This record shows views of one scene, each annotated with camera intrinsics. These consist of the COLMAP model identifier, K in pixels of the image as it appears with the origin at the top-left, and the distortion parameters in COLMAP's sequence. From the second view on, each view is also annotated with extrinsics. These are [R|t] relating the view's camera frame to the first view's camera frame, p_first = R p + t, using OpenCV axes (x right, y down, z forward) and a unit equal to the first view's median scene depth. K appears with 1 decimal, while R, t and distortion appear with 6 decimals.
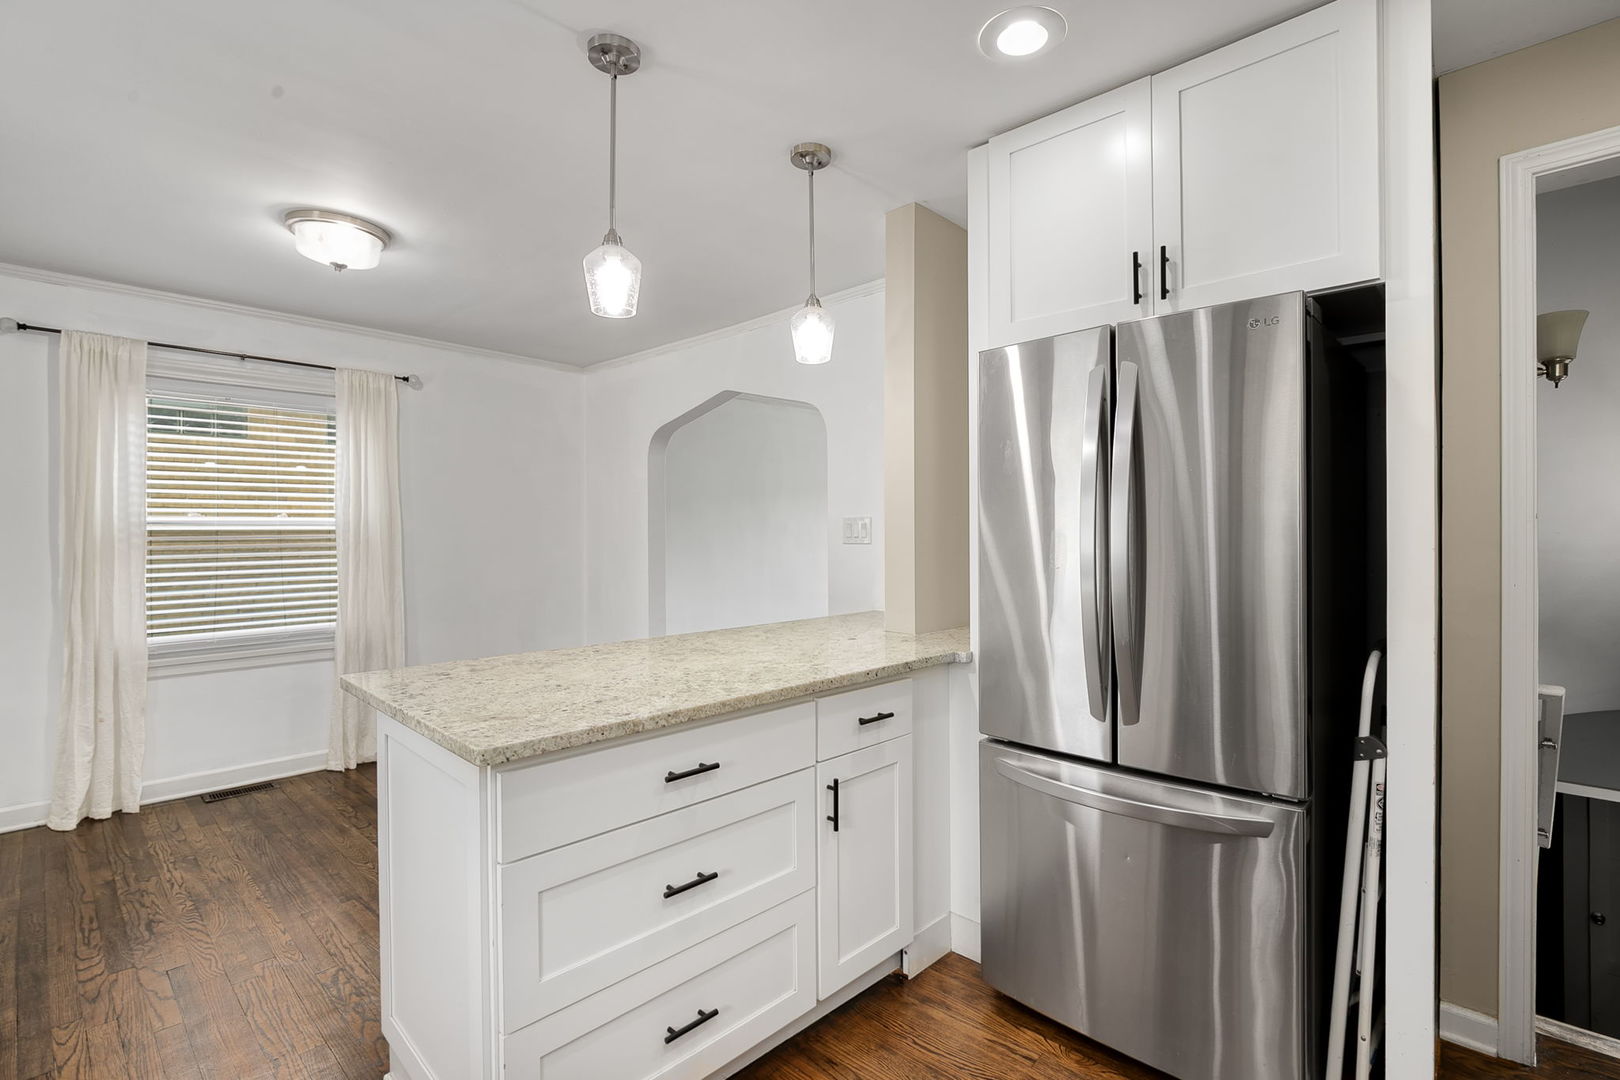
lens RADIAL K [[739.7, 0, 816.9], [0, 739.7, 531.0], [0, 0, 1]] dist [-0.015728, 0.001393]
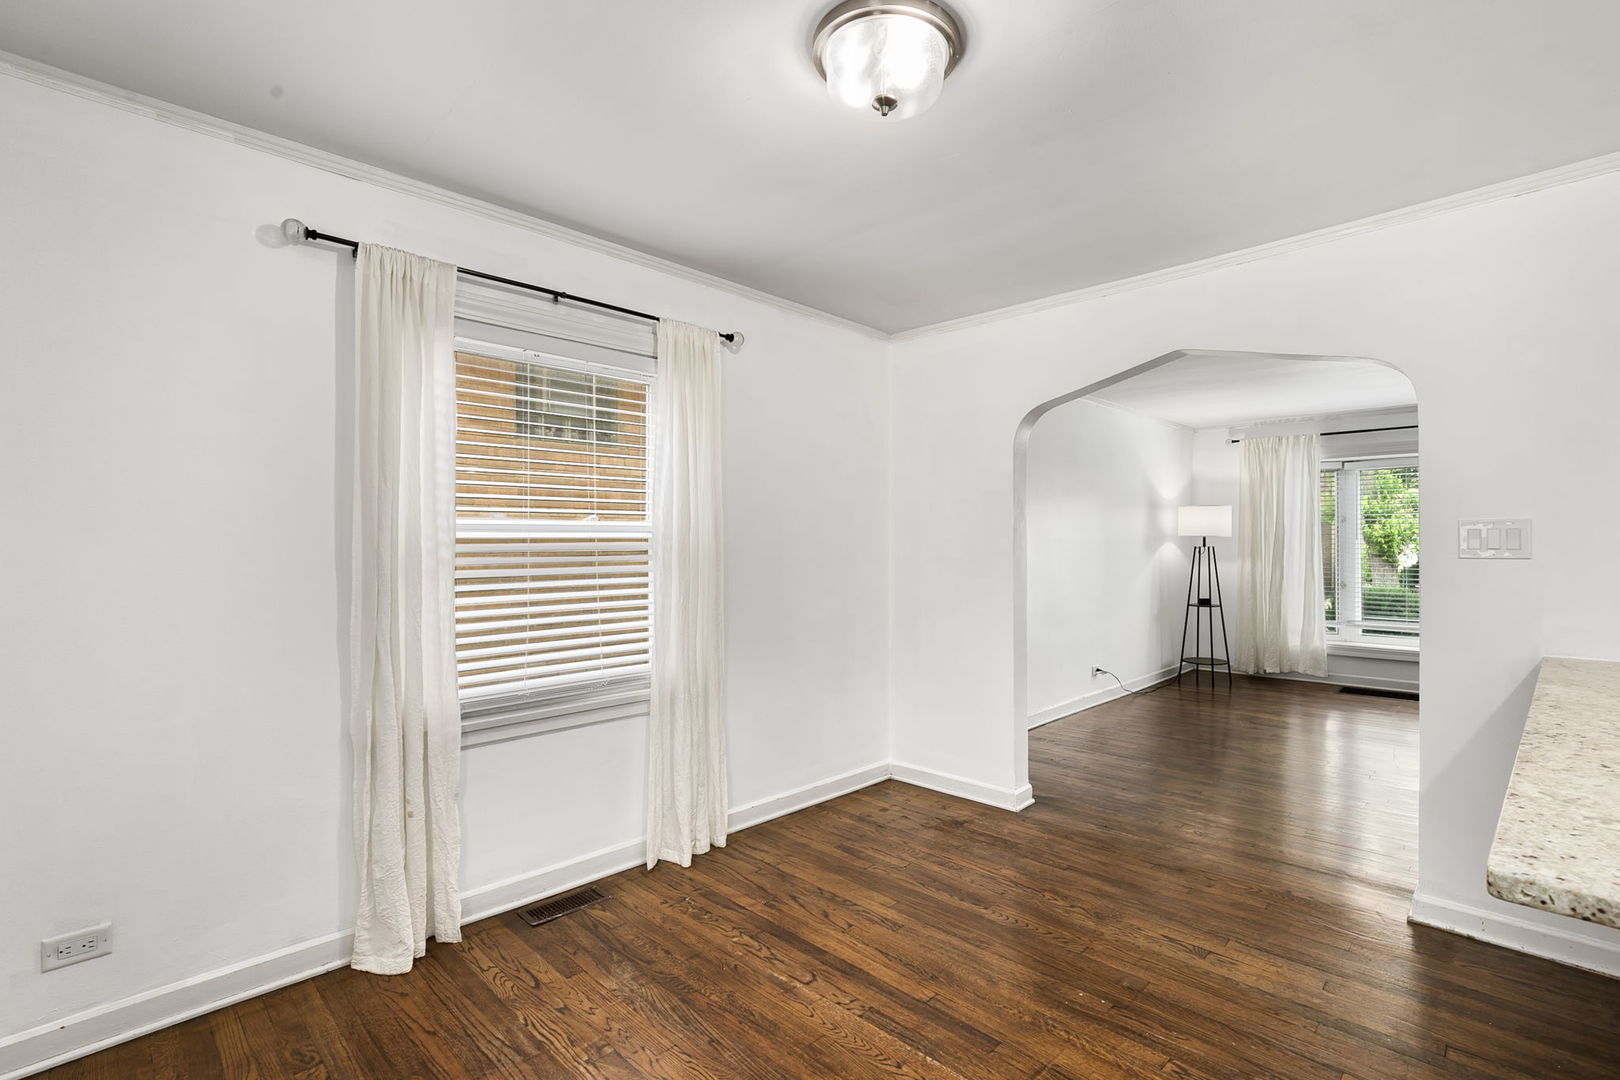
lens RADIAL K [[739.7, 0, 802.1], [0, 739.7, 546.4], [0, 0, 1]] dist [-0.015728, 0.001393]
pose [[0.999270, 0.004234, -0.037962, -0.562784], [-0.004192, 0.999991, 0.001185, 0.005839], [0.037967, -0.001025, 0.999278, 0.310220]]
